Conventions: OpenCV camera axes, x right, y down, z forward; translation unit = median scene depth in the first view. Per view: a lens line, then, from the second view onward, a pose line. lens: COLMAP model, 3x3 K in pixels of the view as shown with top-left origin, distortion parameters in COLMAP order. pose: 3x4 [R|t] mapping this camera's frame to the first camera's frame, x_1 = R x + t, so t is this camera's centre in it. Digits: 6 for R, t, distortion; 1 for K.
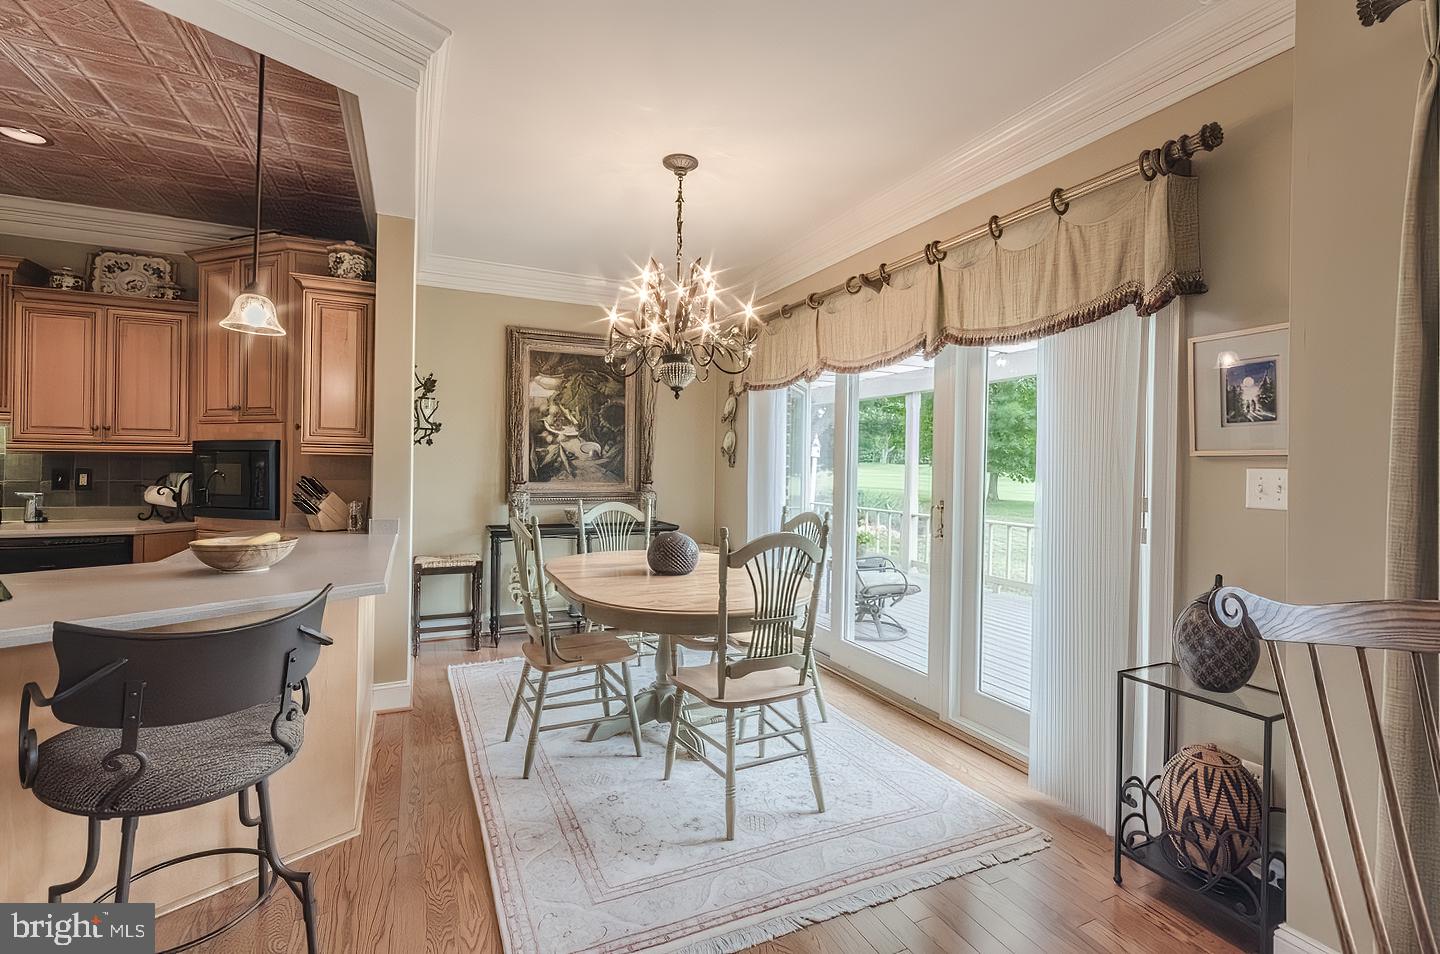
lens RADIAL K [[631.0, 0, 721.2], [0, 631.0, 466.2], [0, 0, 1]] dist [0.001425, -0.000590]
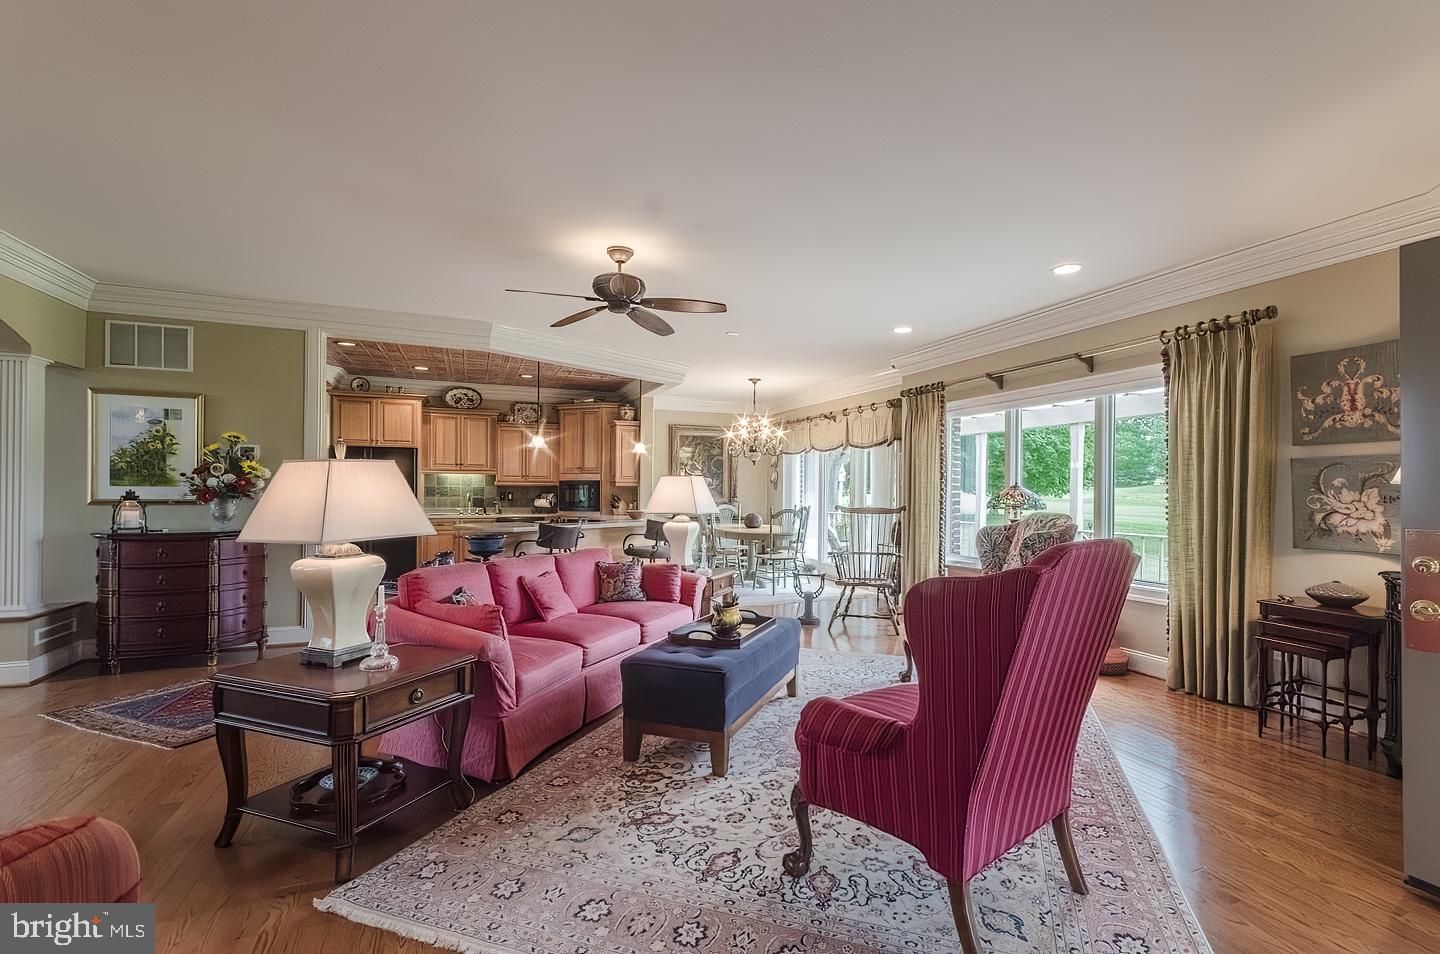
lens RADIAL K [[631.0, 0, 756.9], [0, 631.0, 484.7], [0, 0, 1]] dist [0.001425, -0.000590]
pose [[0.999743, -0.007920, -0.021218, -0.000002], [0.007782, 0.999948, -0.006577, -0.001799], [0.021269, 0.006410, 0.999753, -1.456673]]
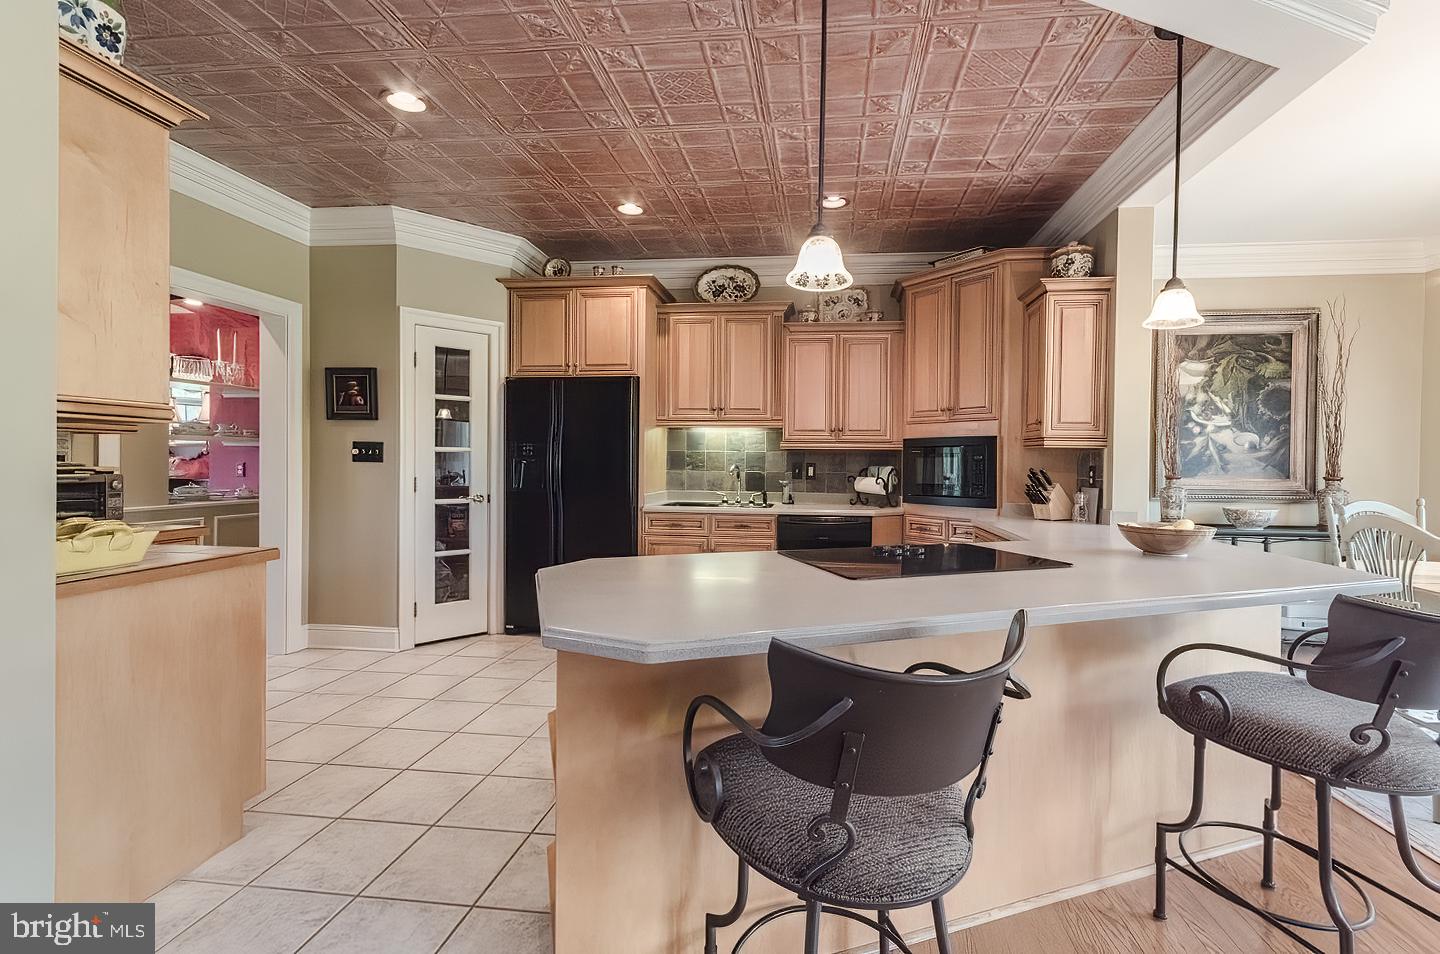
lens RADIAL K [[631.0, 0, 759.2], [0, 631.0, 466.7], [0, 0, 1]] dist [0.001425, -0.000590]
pose [[0.849904, 0.000357, -0.526937, -0.436559], [0.000711, 0.999998, 0.001823, 0.009384], [0.526937, -0.001924, 0.849902, -0.137878]]
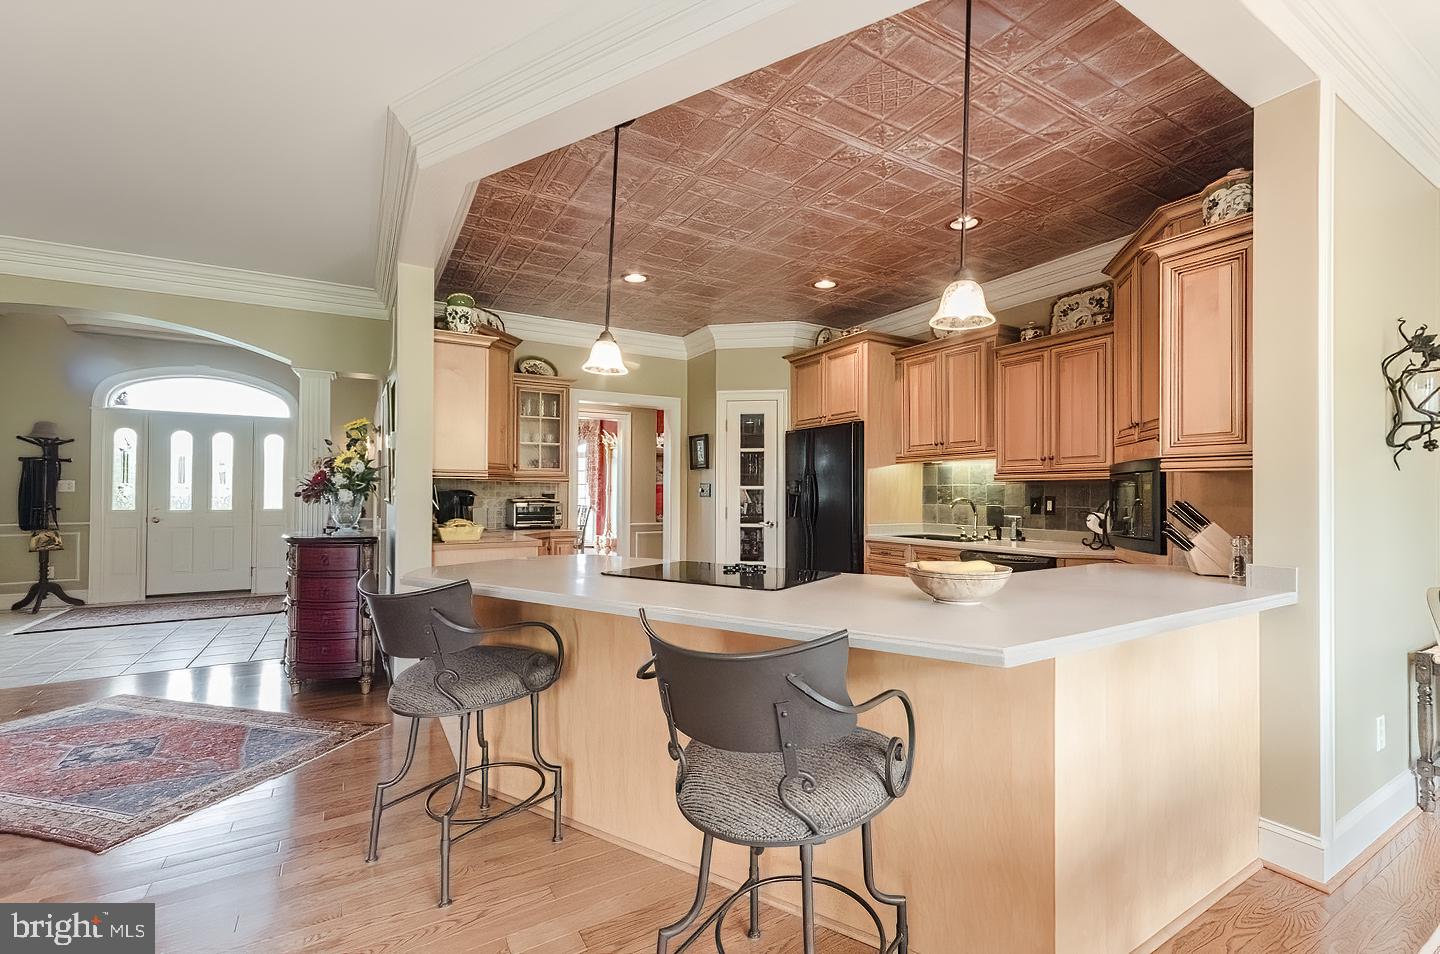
lens RADIAL K [[631.0, 0, 746.8], [0, 631.0, 486.4], [0, 0, 1]] dist [0.001425, -0.000590]
pose [[0.118513, -0.025434, -0.992627, 0.040600], [-0.001738, 0.999665, -0.025822, 0.016981], [0.992951, 0.004786, 0.118430, 0.339095]]
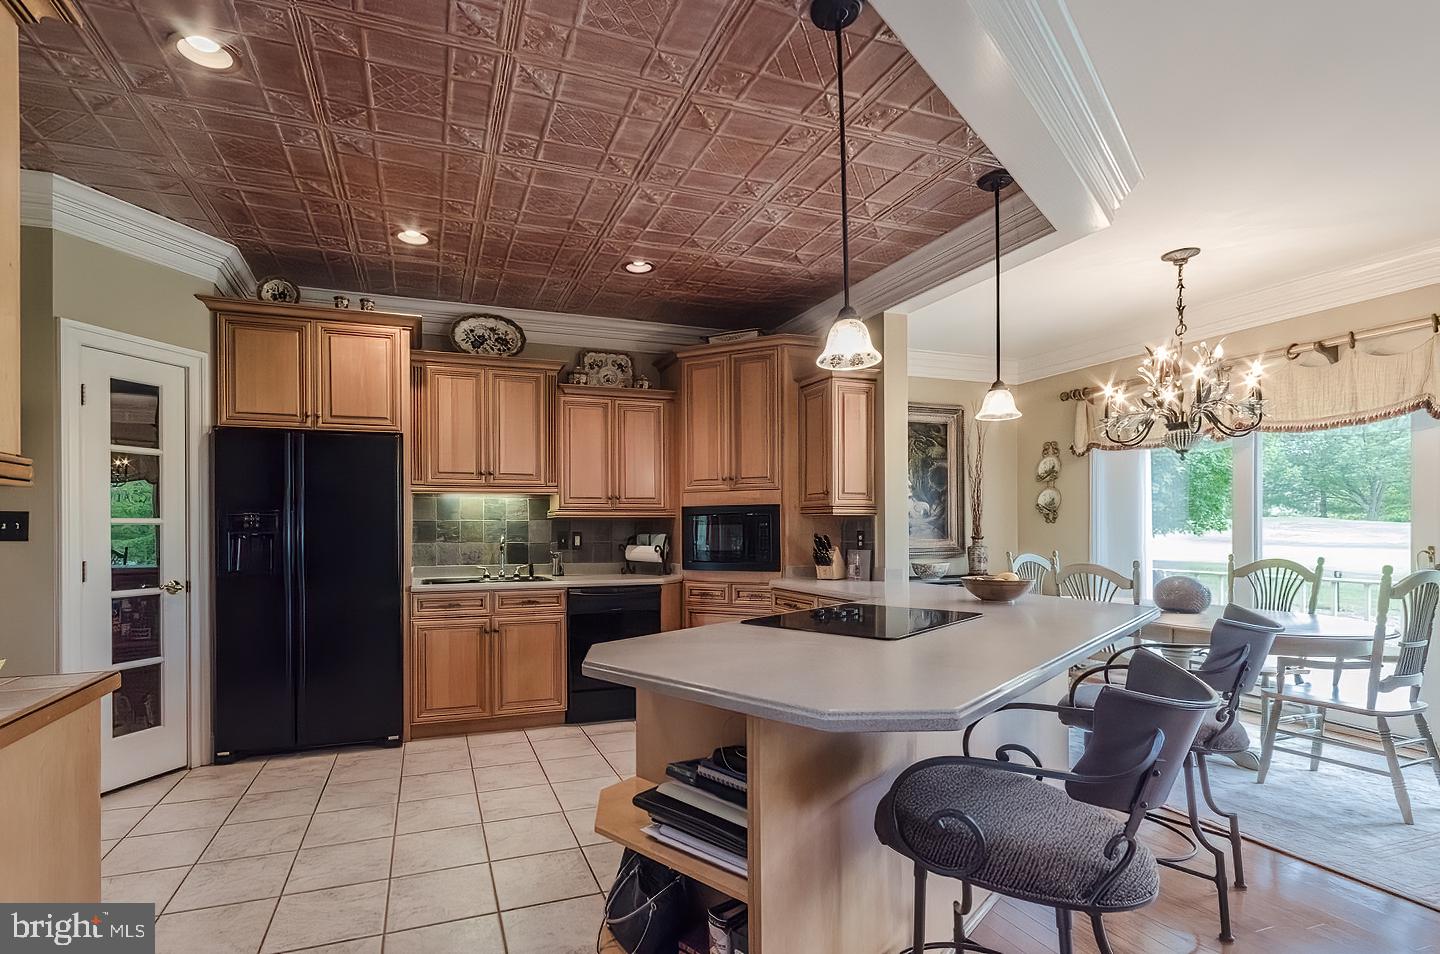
lens RADIAL K [[659.7, 0, 654.4], [0, 659.7, 524.8], [0, 0, 1]] dist [0.000508, 0.000576]
pose [[0.993637, -0.017677, -0.111237, -0.735345], [0.016956, 0.999829, -0.007425, 0.002529], [0.111349, 0.005492, 0.993766, -0.245782]]
